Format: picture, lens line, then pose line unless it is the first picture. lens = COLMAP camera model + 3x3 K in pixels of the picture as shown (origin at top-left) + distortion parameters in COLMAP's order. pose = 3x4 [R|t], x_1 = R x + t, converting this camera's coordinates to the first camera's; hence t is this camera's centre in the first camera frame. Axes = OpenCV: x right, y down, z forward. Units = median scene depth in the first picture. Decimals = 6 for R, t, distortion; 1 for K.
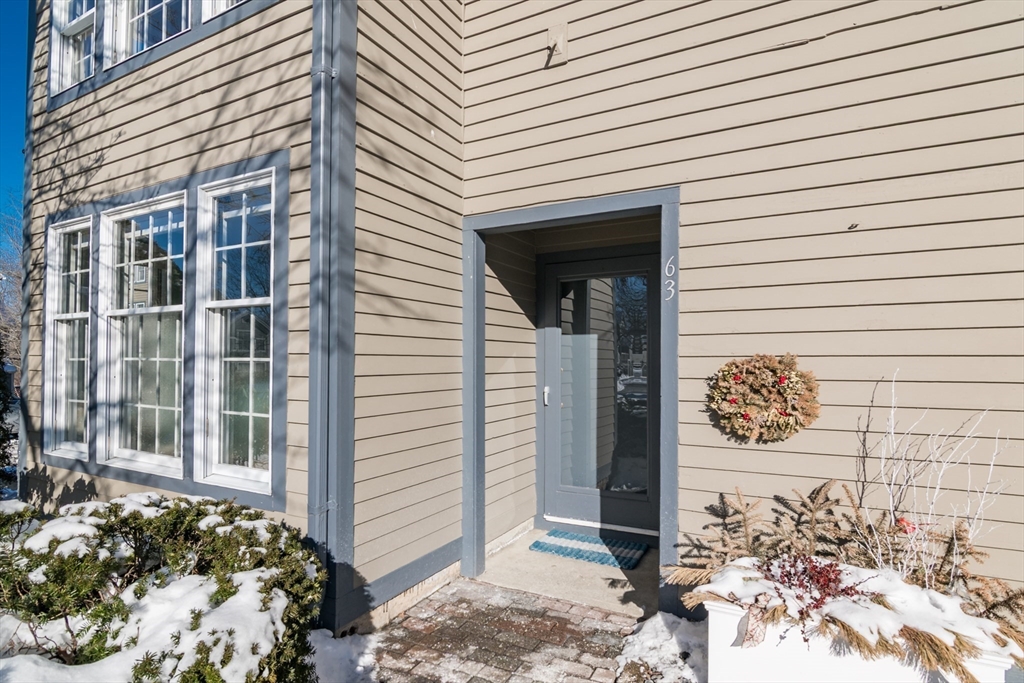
lens RADIAL K [[502.6, 0, 506.7], [0, 502.6, 345.1], [0, 0, 1]] dist [-0.012263, -0.000222]
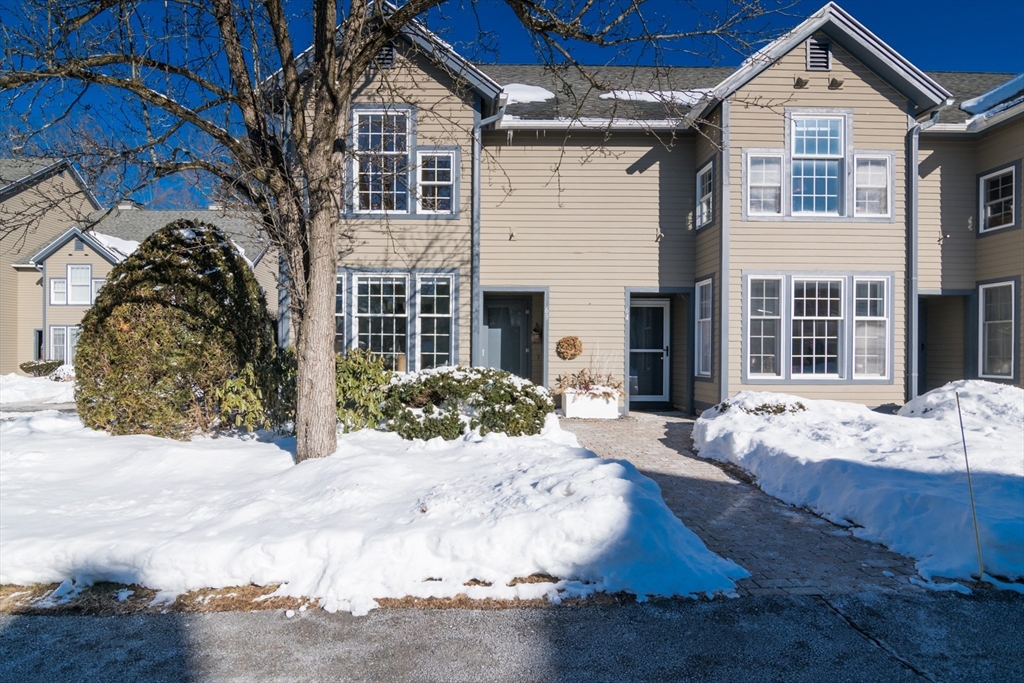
lens RADIAL K [[502.6, 0, 506.7], [0, 502.6, 345.1], [0, 0, 1]] dist [-0.012263, -0.000222]
pose [[0.818005, 0.008483, 0.575149, -1.913948], [-0.016752, 0.999818, 0.009078, 0.056674], [-0.574967, -0.017061, 0.817999, -1.689120]]
